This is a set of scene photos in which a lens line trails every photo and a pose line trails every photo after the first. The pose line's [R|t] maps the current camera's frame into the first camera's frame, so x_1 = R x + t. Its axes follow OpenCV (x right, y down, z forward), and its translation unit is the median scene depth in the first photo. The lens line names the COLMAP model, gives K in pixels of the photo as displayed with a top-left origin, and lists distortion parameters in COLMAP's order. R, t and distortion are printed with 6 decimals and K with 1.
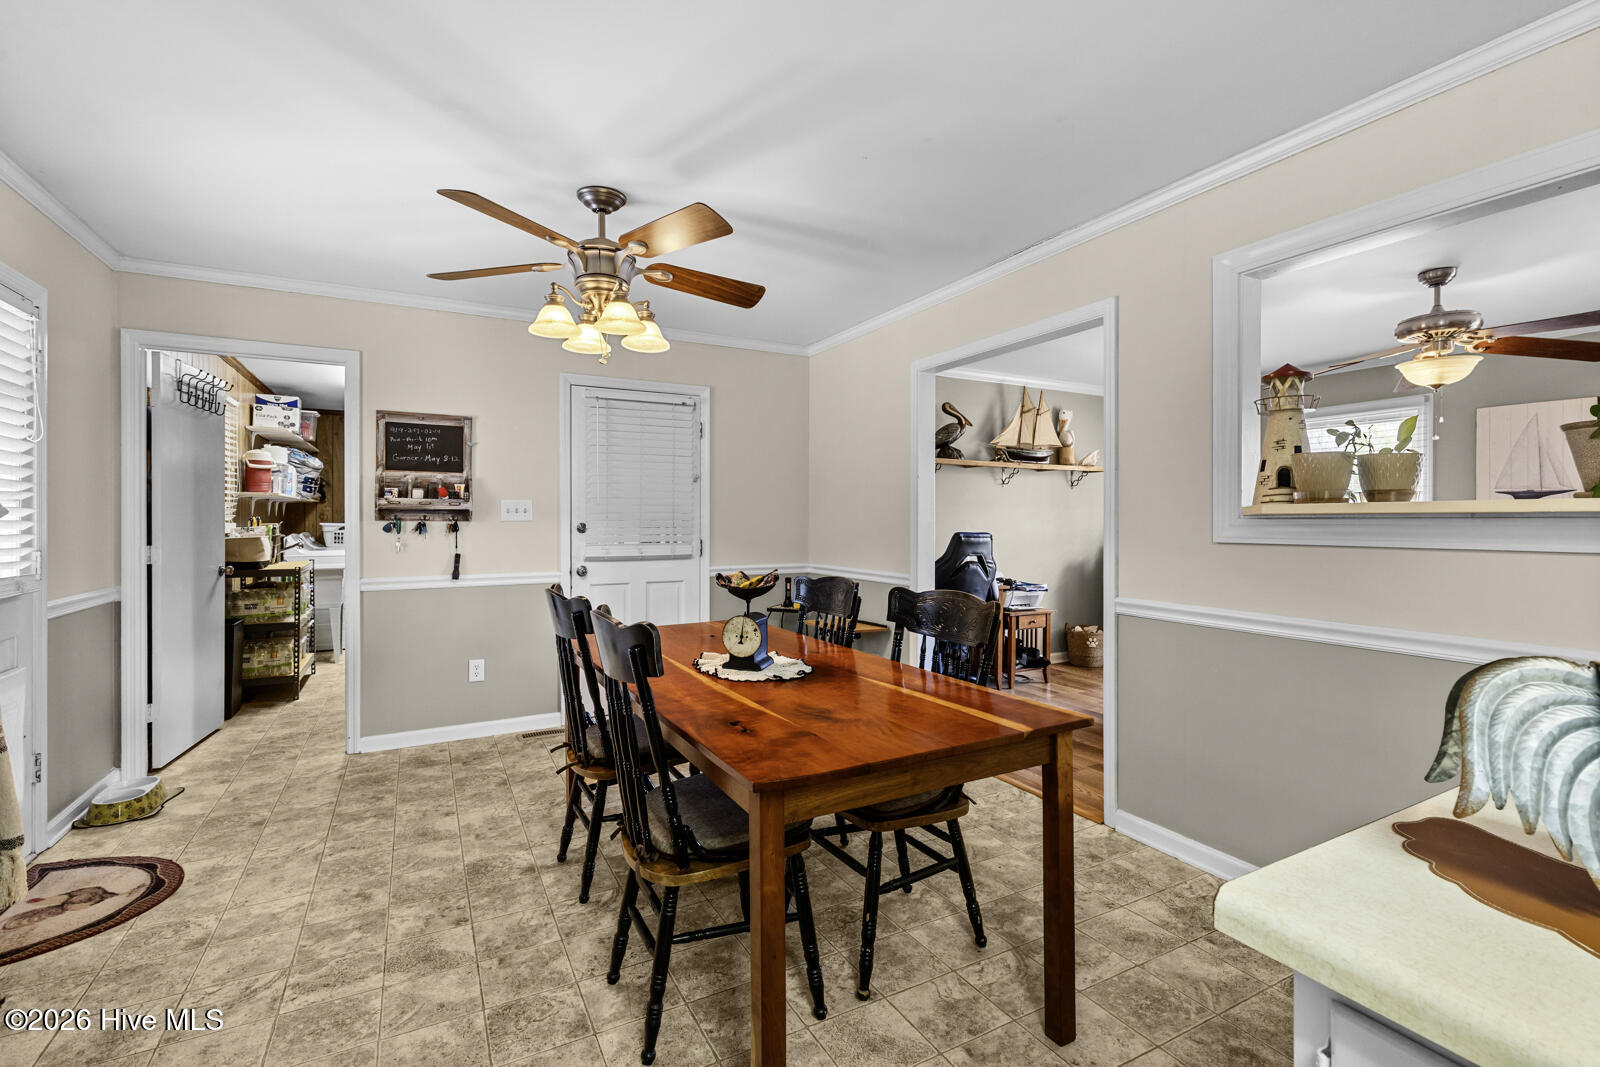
lens RADIAL K [[717.2, 0, 808.0], [0, 717.2, 527.7], [0, 0, 1]] dist [0.001772, -0.000028]
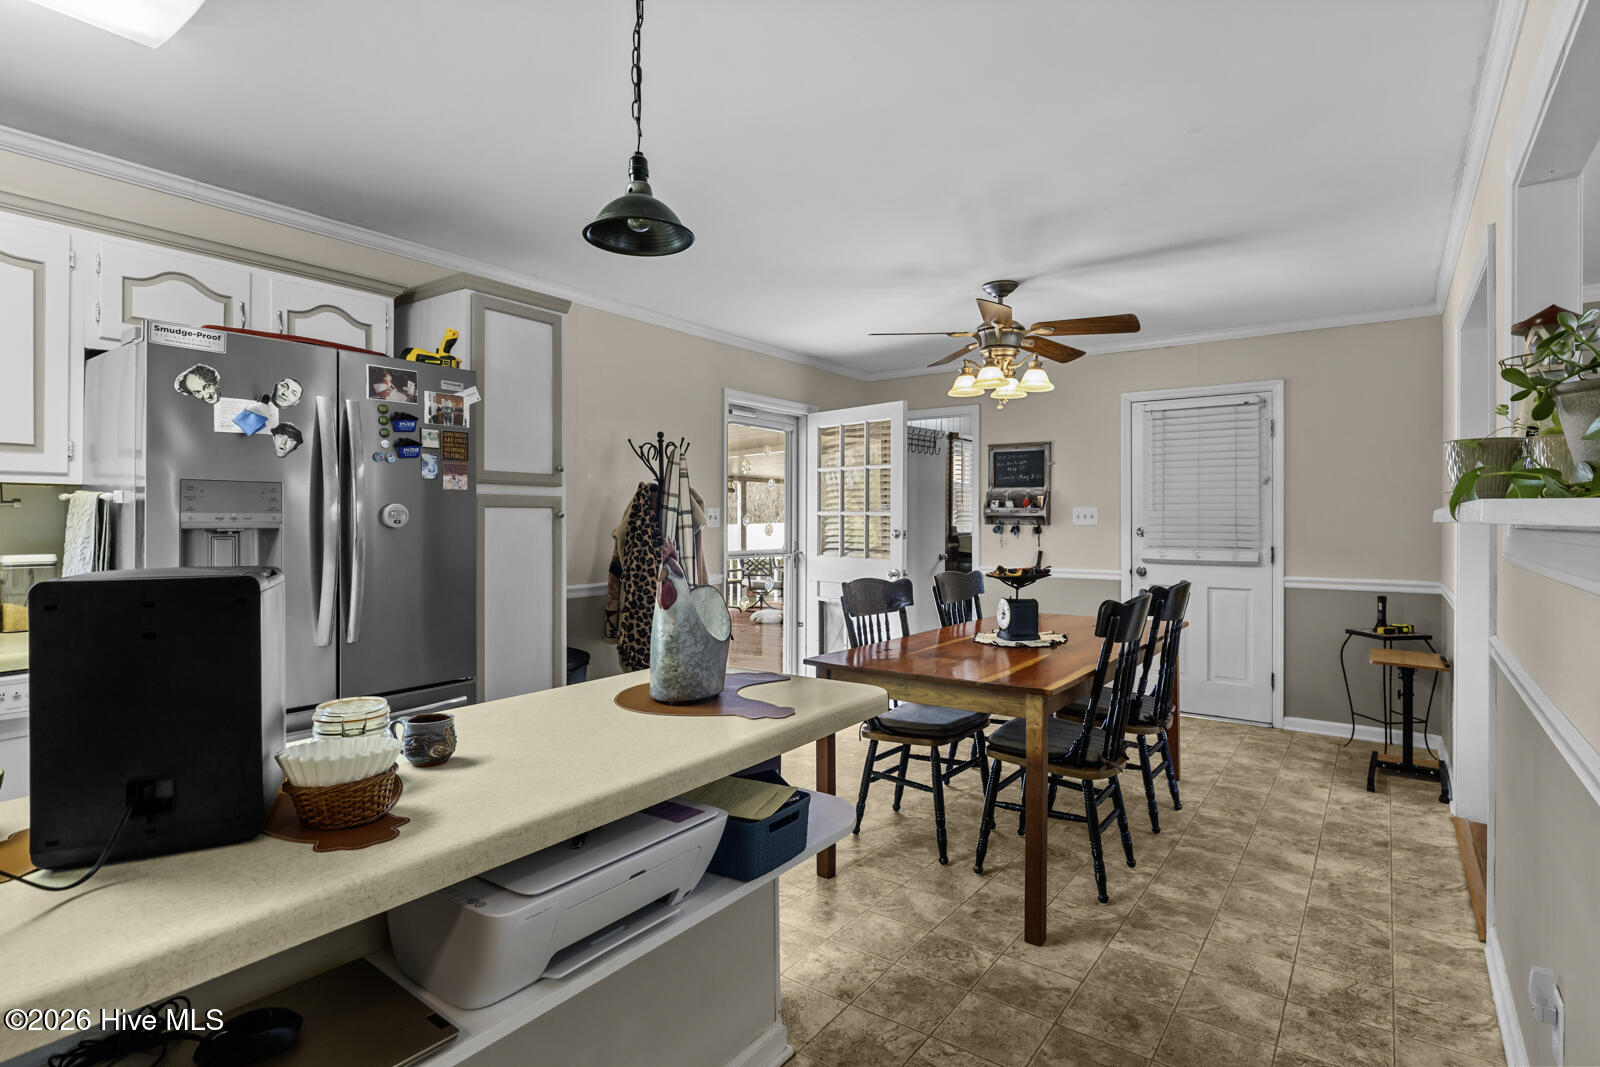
lens RADIAL K [[810.9, 0, 802.1], [0, 810.9, 524.1], [0, 0, 1]] dist [-0.005992, -0.001182]
pose [[0.426197, 0.004039, -0.904621, 0.619428], [-0.011865, 0.999929, -0.001125, -0.004192], [0.904552, 0.011213, 0.426215, 0.009738]]
